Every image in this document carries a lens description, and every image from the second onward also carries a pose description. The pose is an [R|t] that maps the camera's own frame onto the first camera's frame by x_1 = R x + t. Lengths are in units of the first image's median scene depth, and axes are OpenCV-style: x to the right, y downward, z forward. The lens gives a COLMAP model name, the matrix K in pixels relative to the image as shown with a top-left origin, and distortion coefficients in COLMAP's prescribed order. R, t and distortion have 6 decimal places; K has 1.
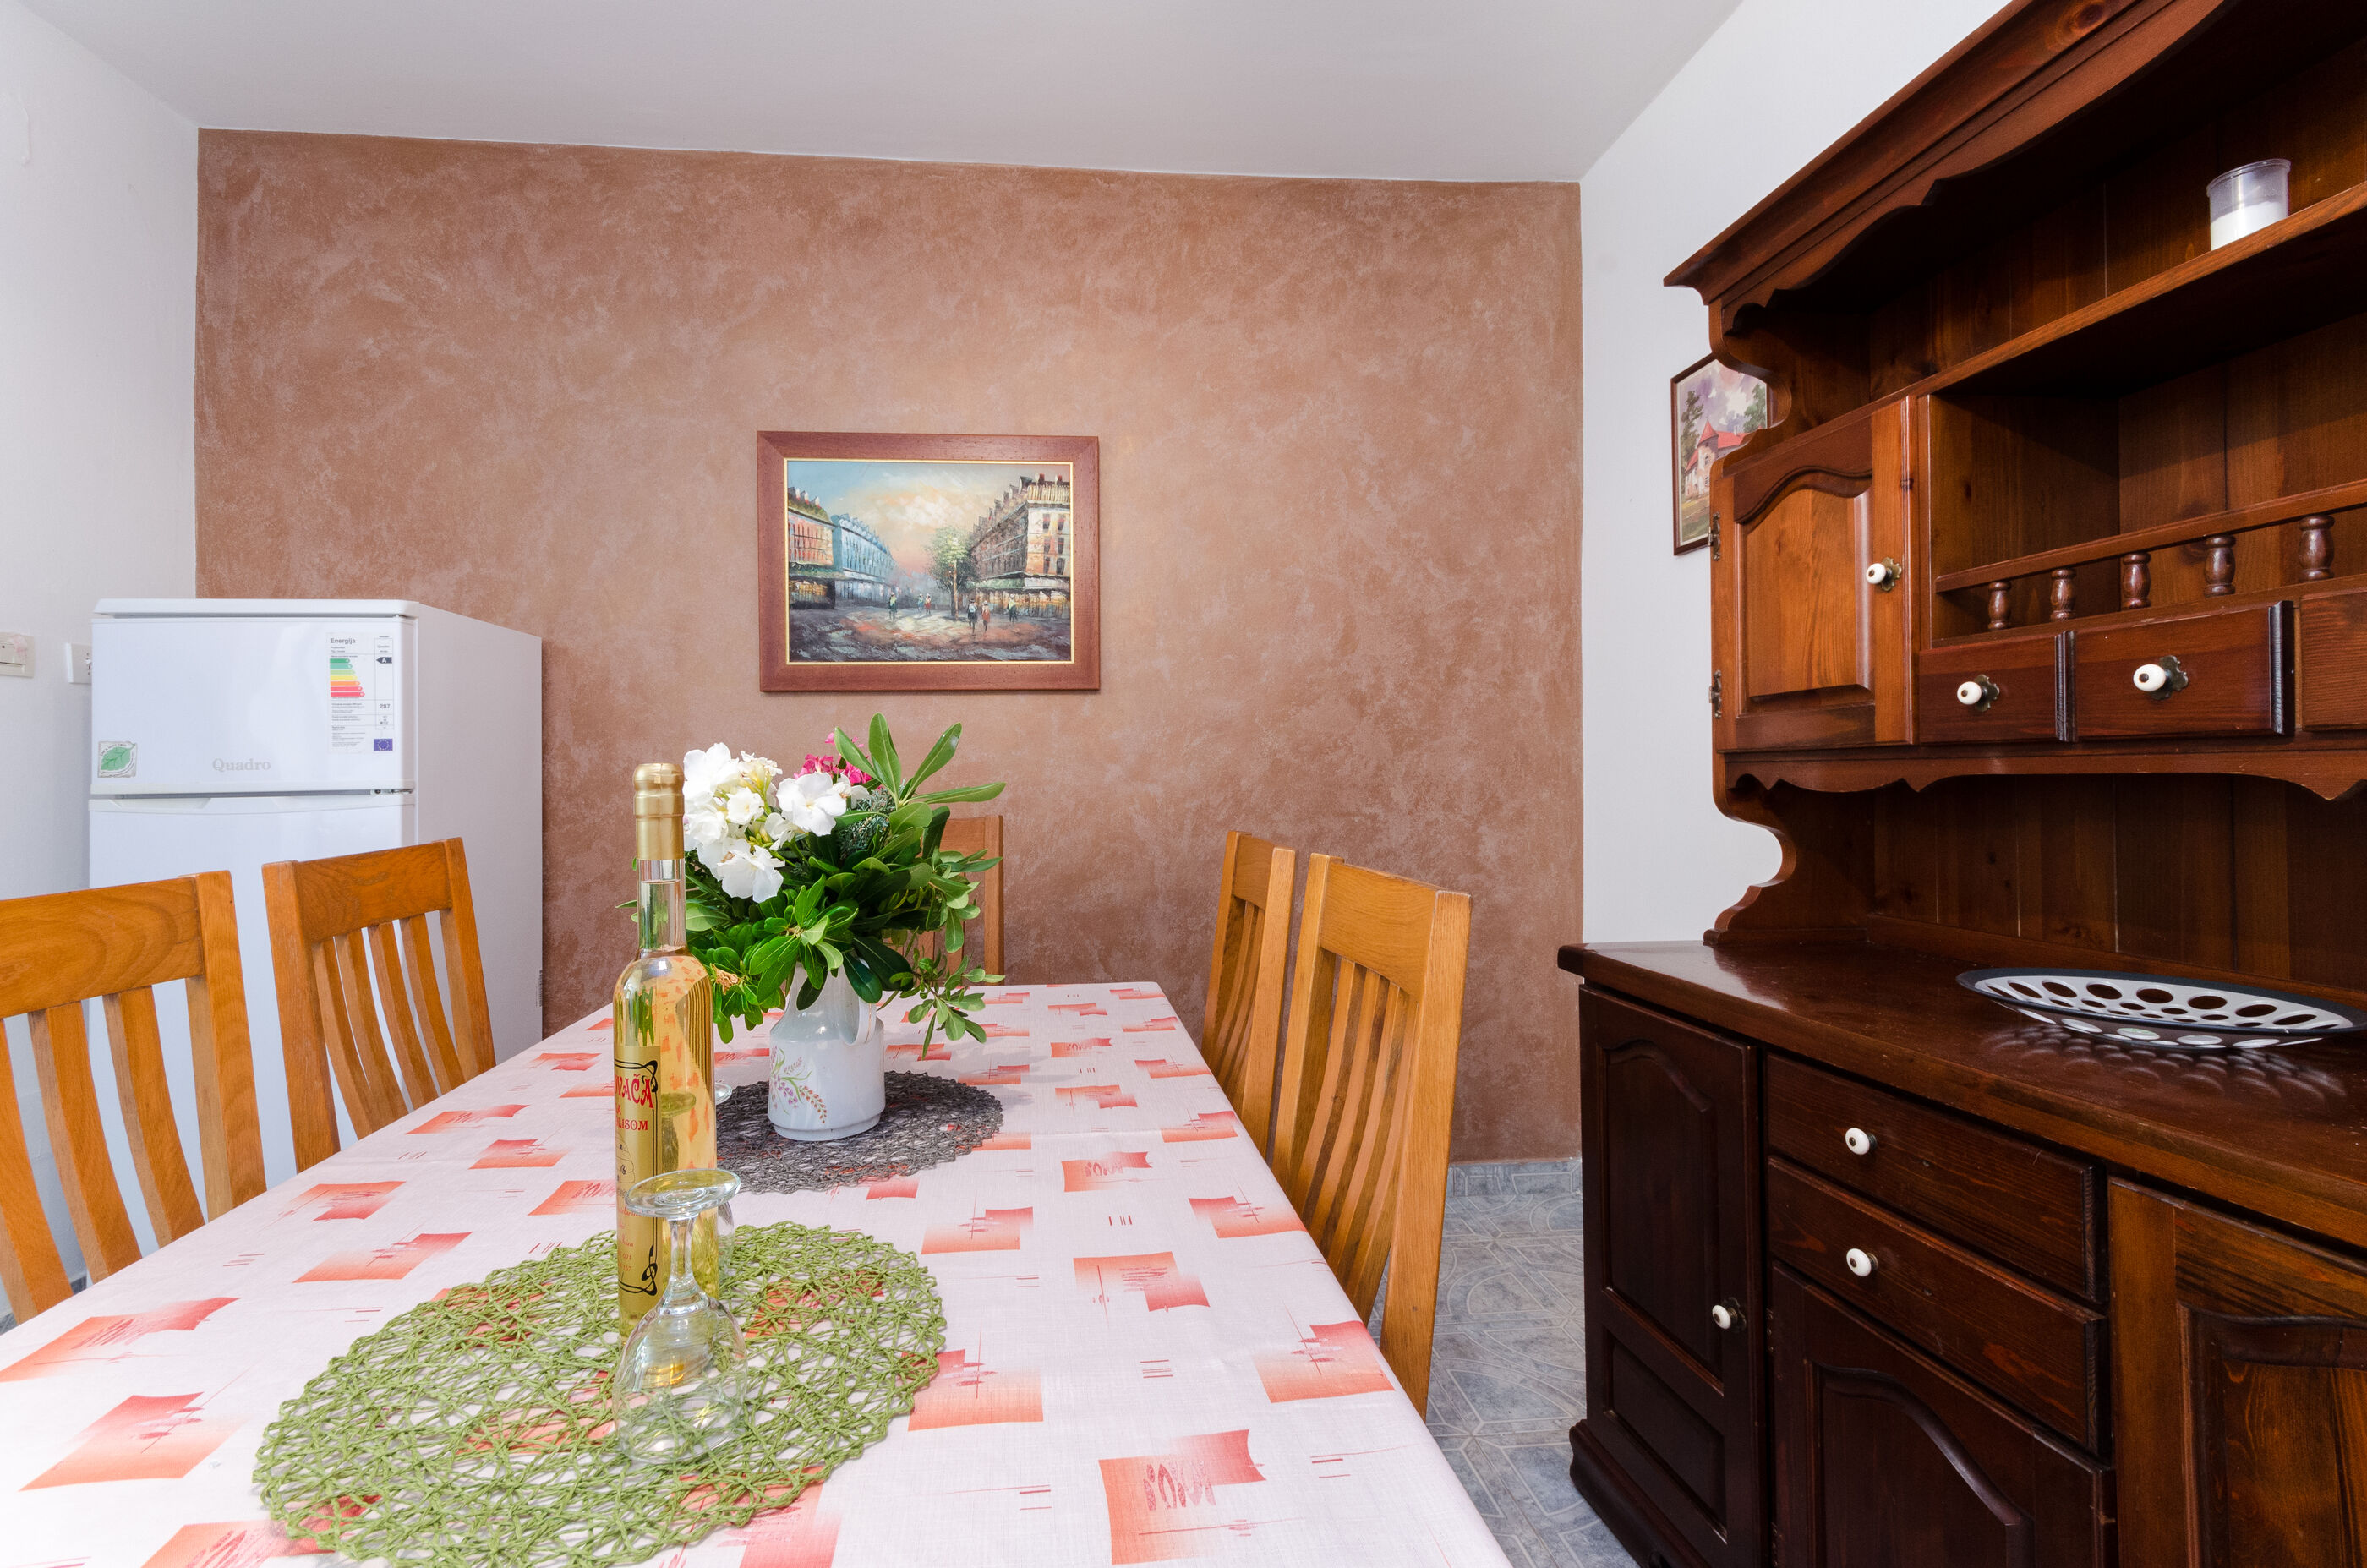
lens RADIAL K [[1029.3, 0, 1222.3], [0, 1029.3, 761.9], [0, 0, 1]] dist [0.003637, 0.000244]
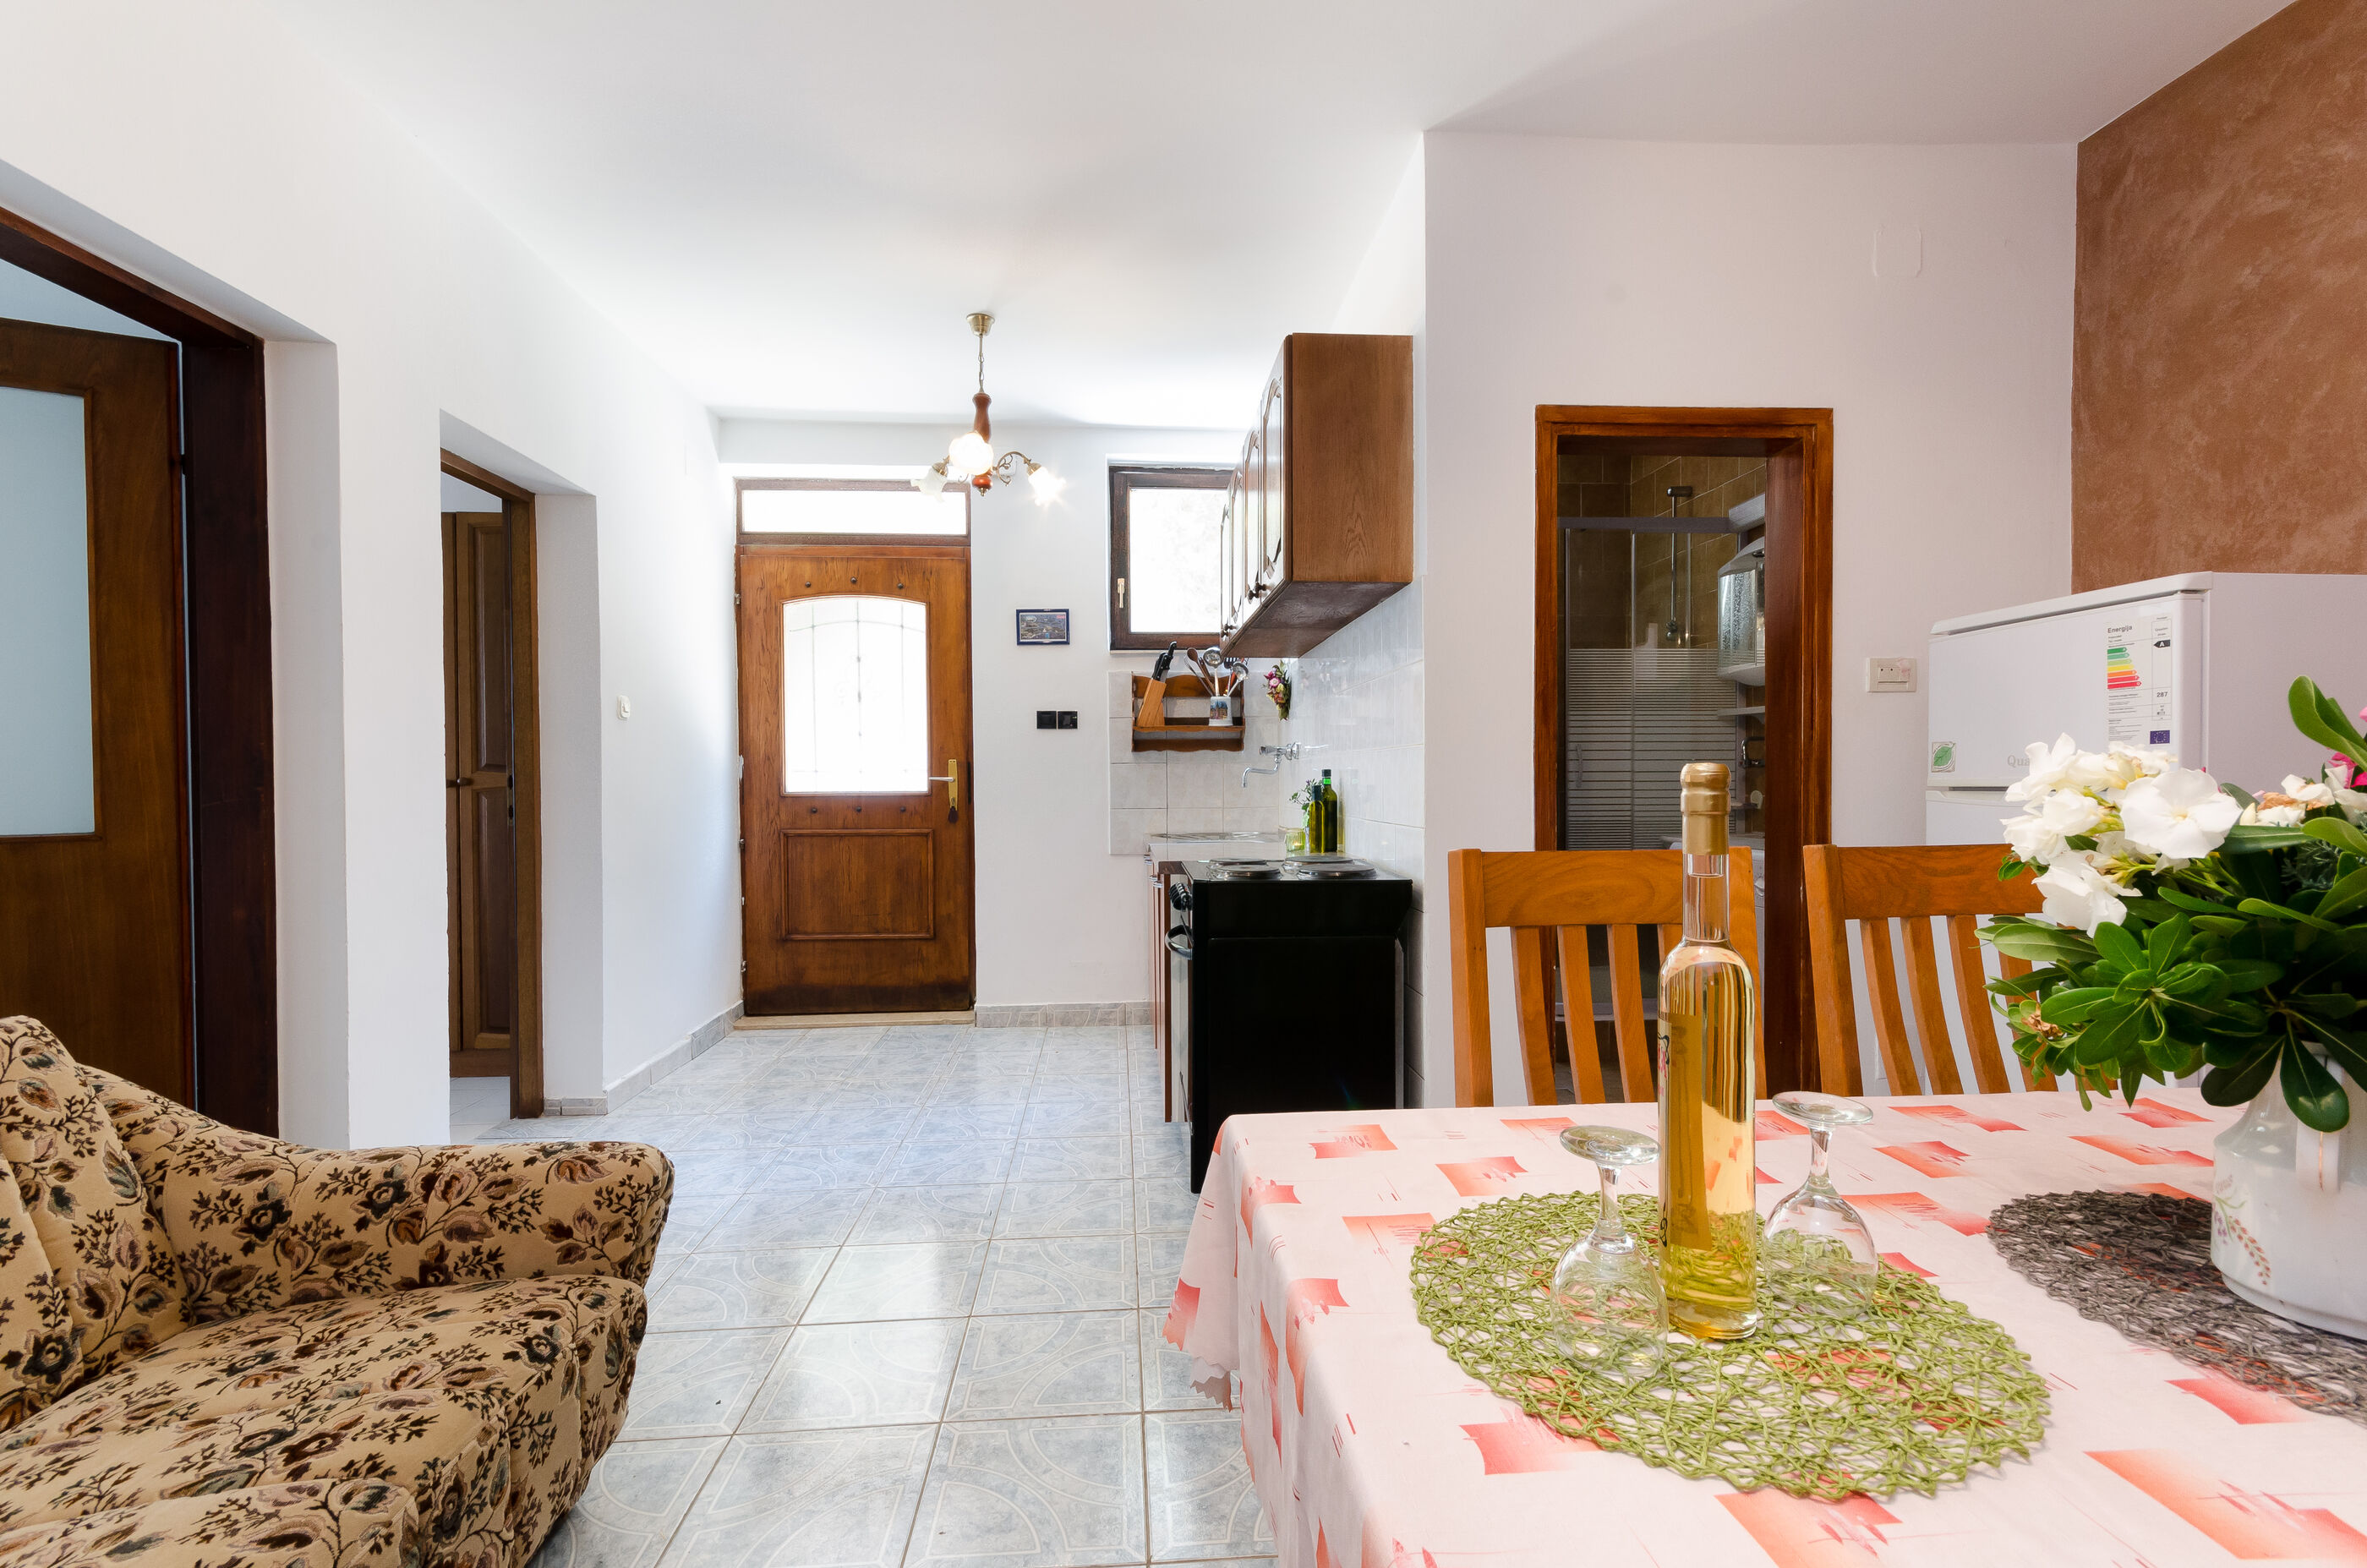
lens RADIAL K [[1046.3, 0, 1133.5], [0, 1046.3, 786.3], [0, 0, 1]] dist [0.010954, 0.000291]
pose [[-0.058666, 0.015259, -0.998161, 0.136450], [0.014797, 0.999787, 0.014414, 0.000046], [0.998168, -0.013924, -0.058879, 0.114602]]
